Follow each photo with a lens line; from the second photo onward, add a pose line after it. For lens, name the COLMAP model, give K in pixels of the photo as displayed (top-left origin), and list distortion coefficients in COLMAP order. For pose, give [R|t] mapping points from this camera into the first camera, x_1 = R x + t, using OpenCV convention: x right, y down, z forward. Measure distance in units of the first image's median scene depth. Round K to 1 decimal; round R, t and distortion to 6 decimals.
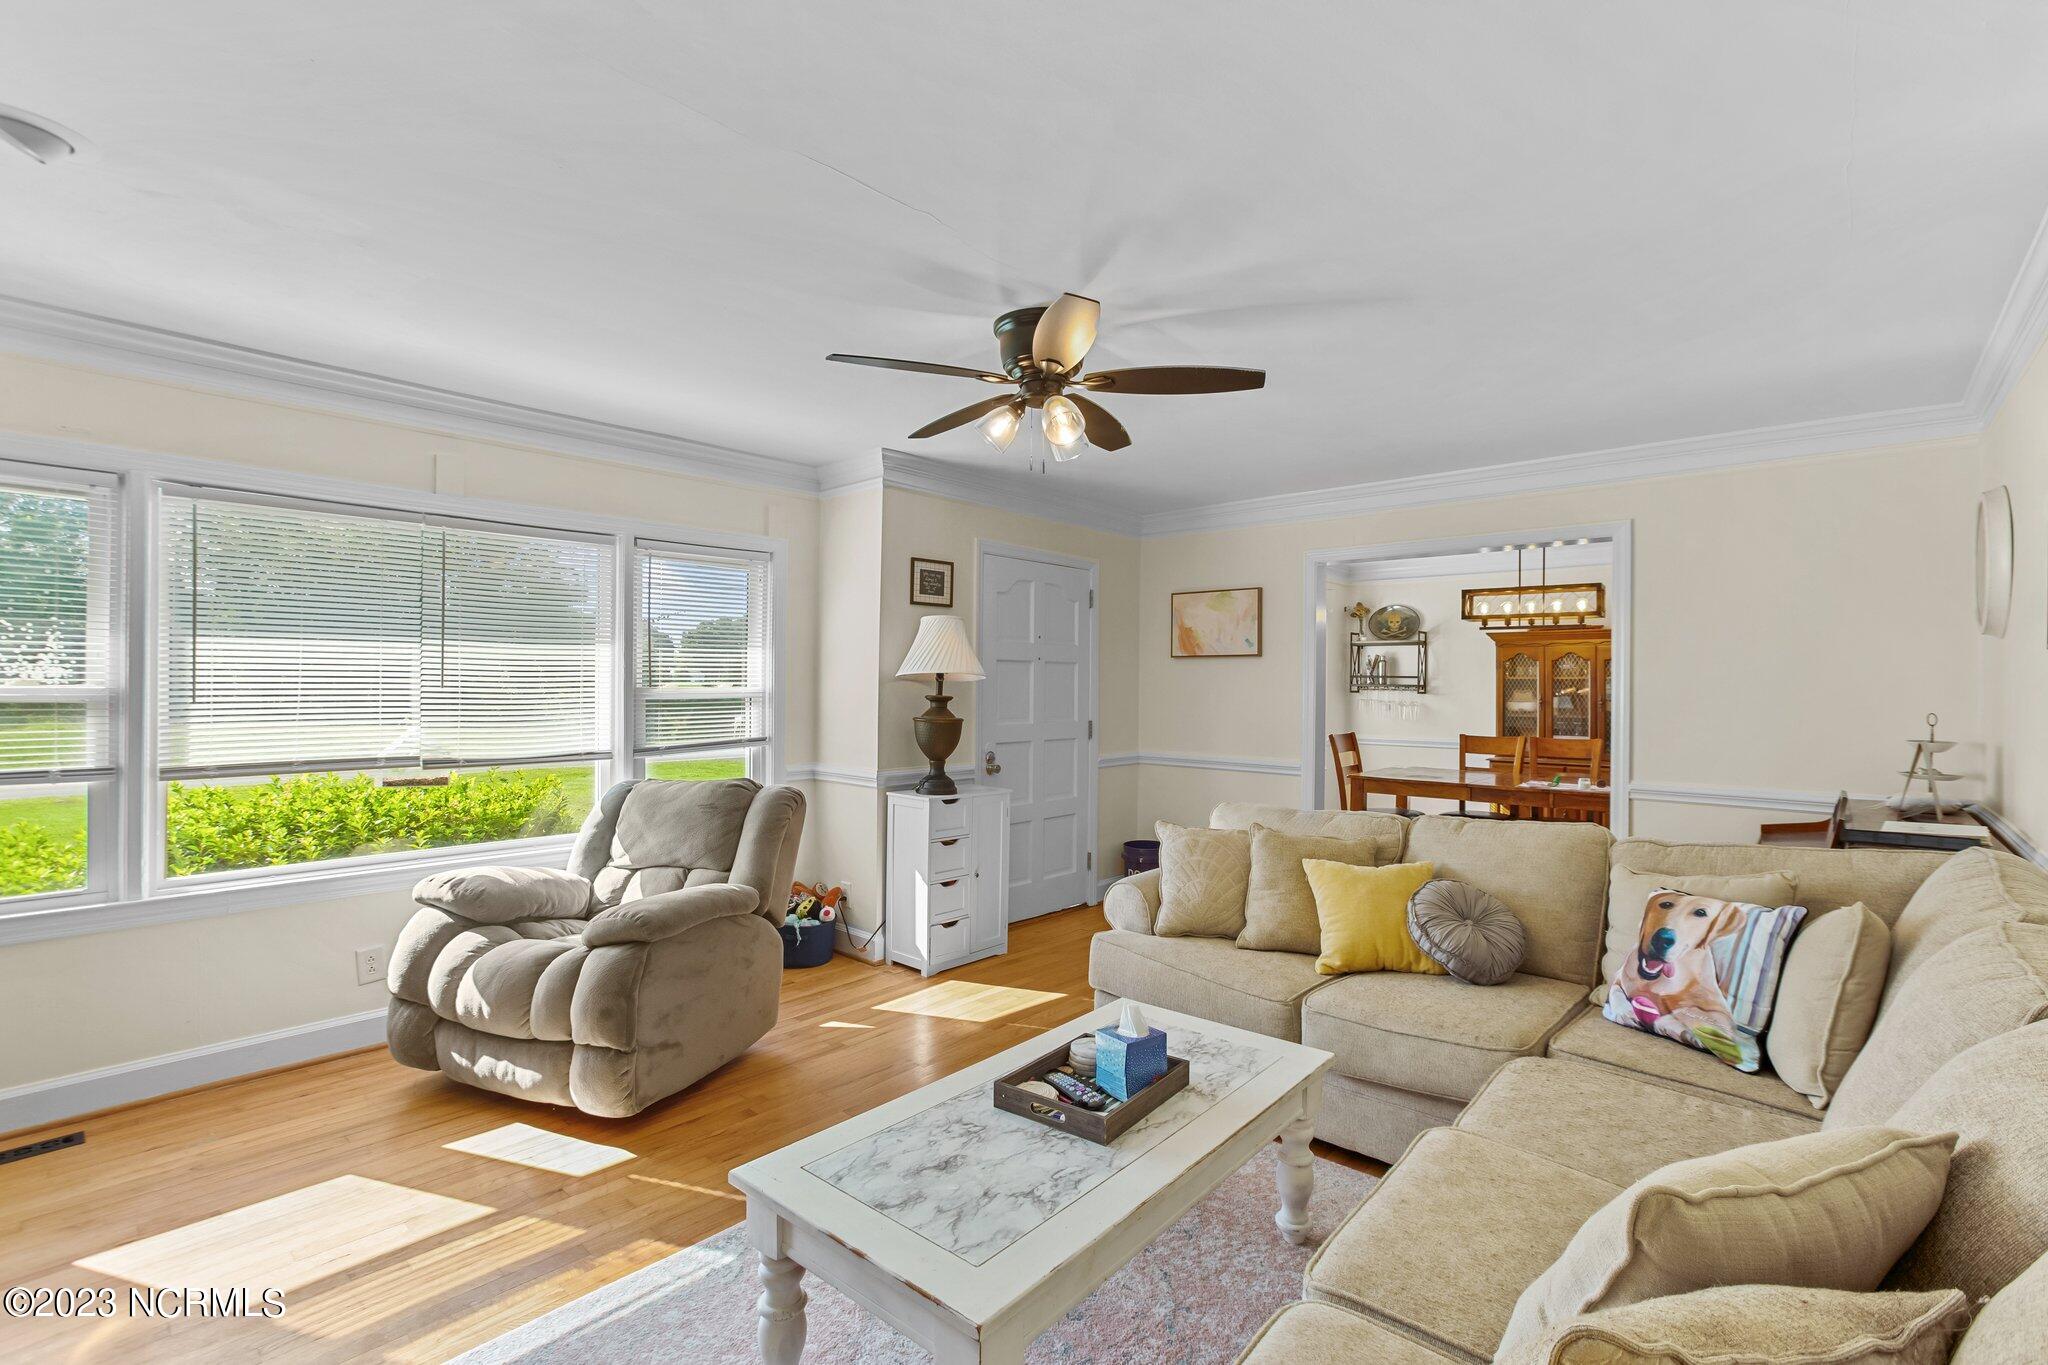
lens RADIAL K [[930.5, 0, 1020.8], [0, 930.5, 682.6], [0, 0, 1]] dist [-0.027178, -0.000097]
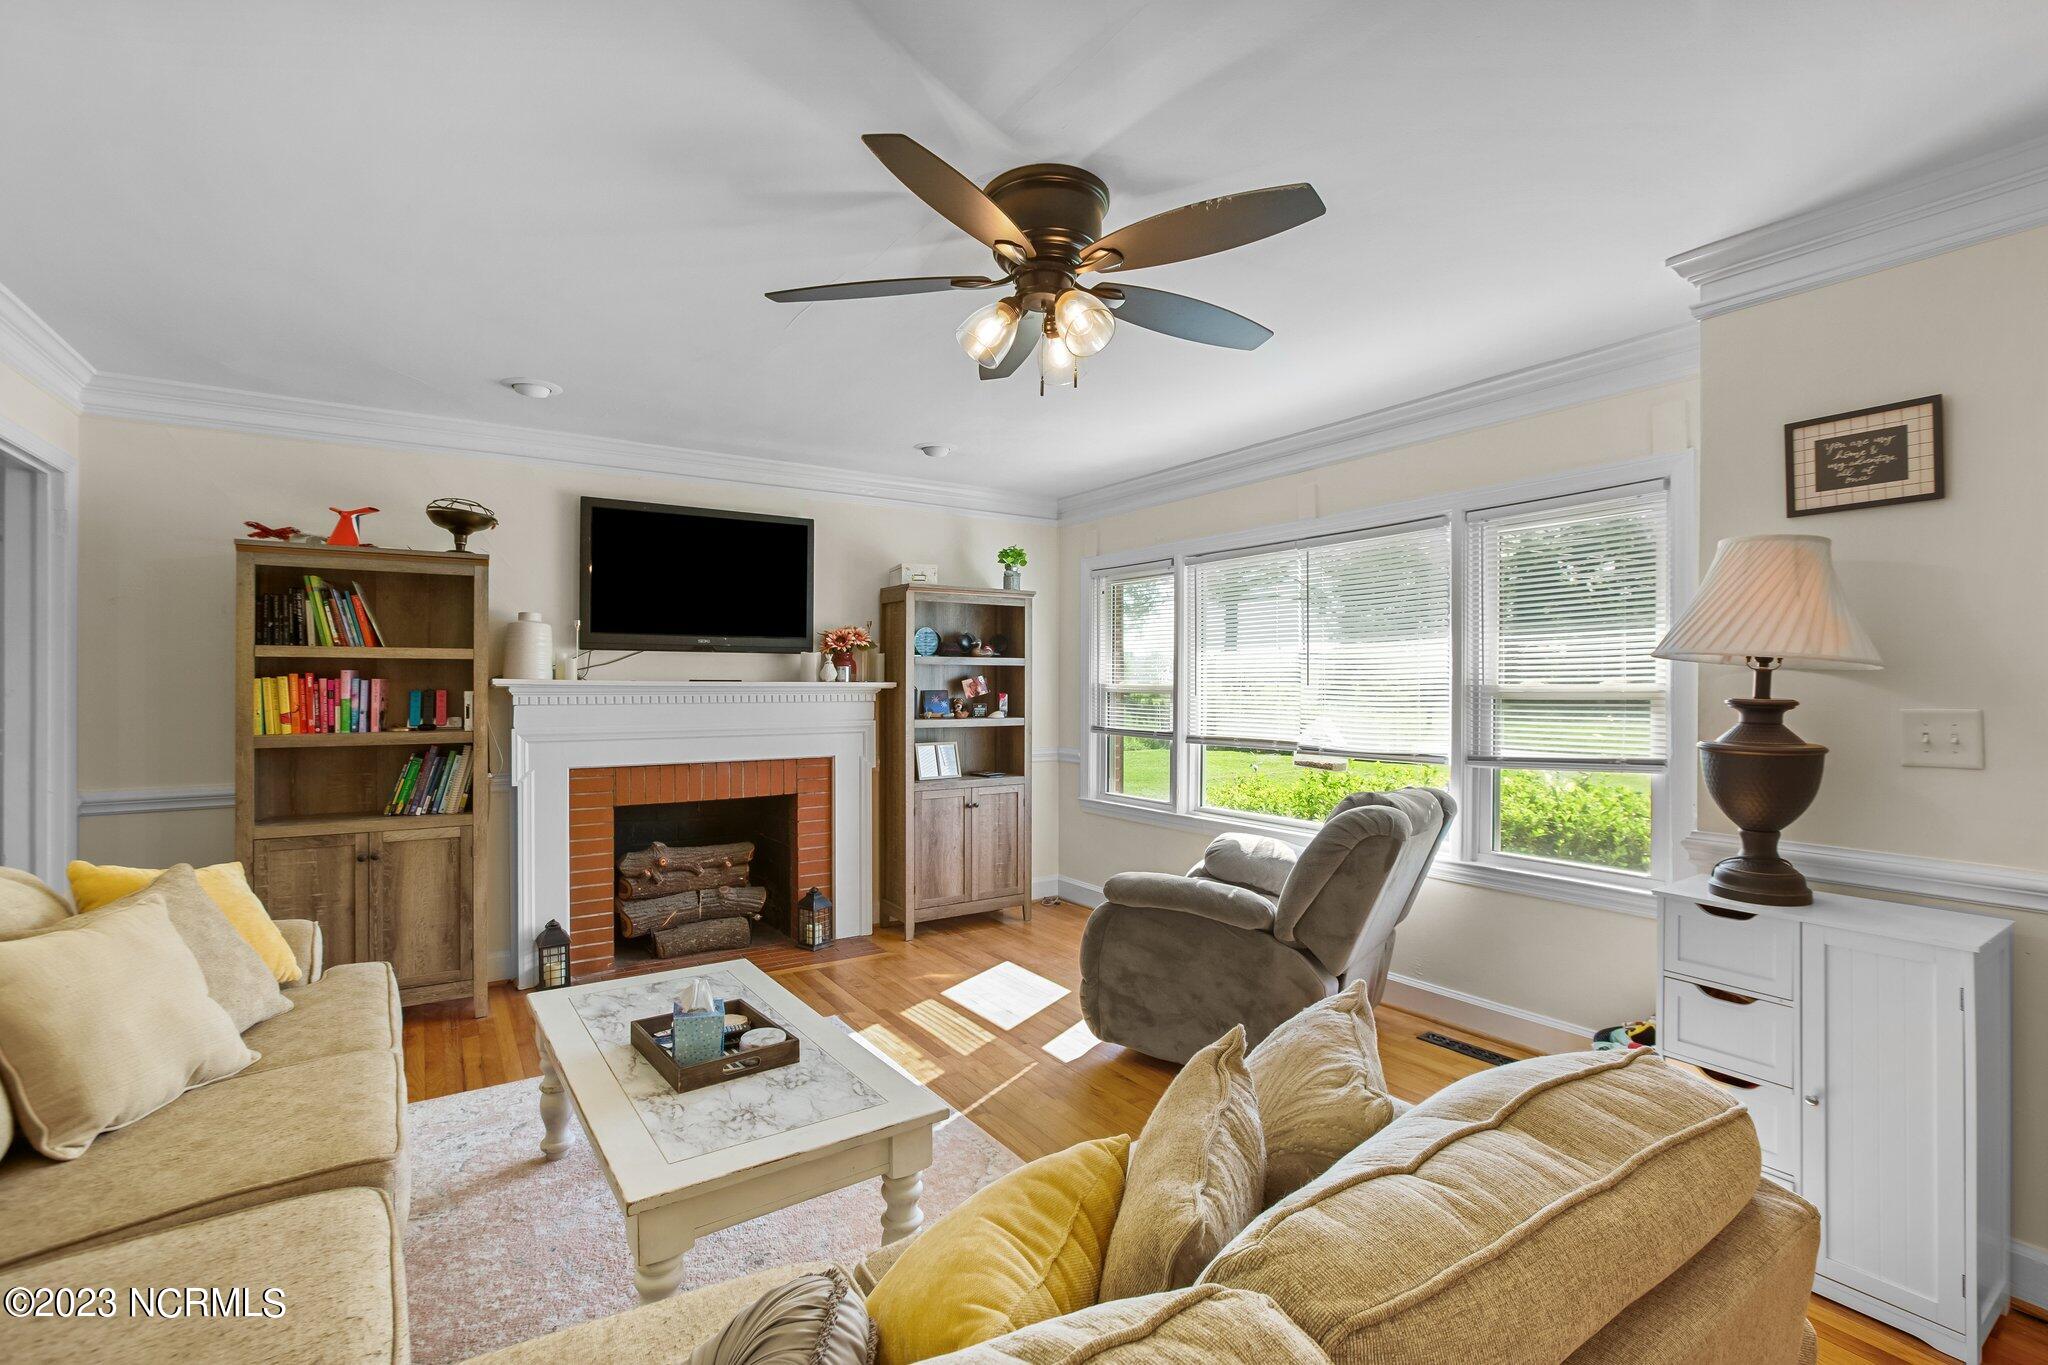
lens RADIAL K [[930.5, 0, 1022.5], [0, 930.5, 679.1], [0, 0, 1]] dist [-0.027178, -0.000097]
pose [[-0.250485, -0.012834, -0.968035, 0.639528], [-0.000419, 0.999913, -0.013148, 0.014007], [0.968120, -0.002888, -0.250469, 0.995541]]
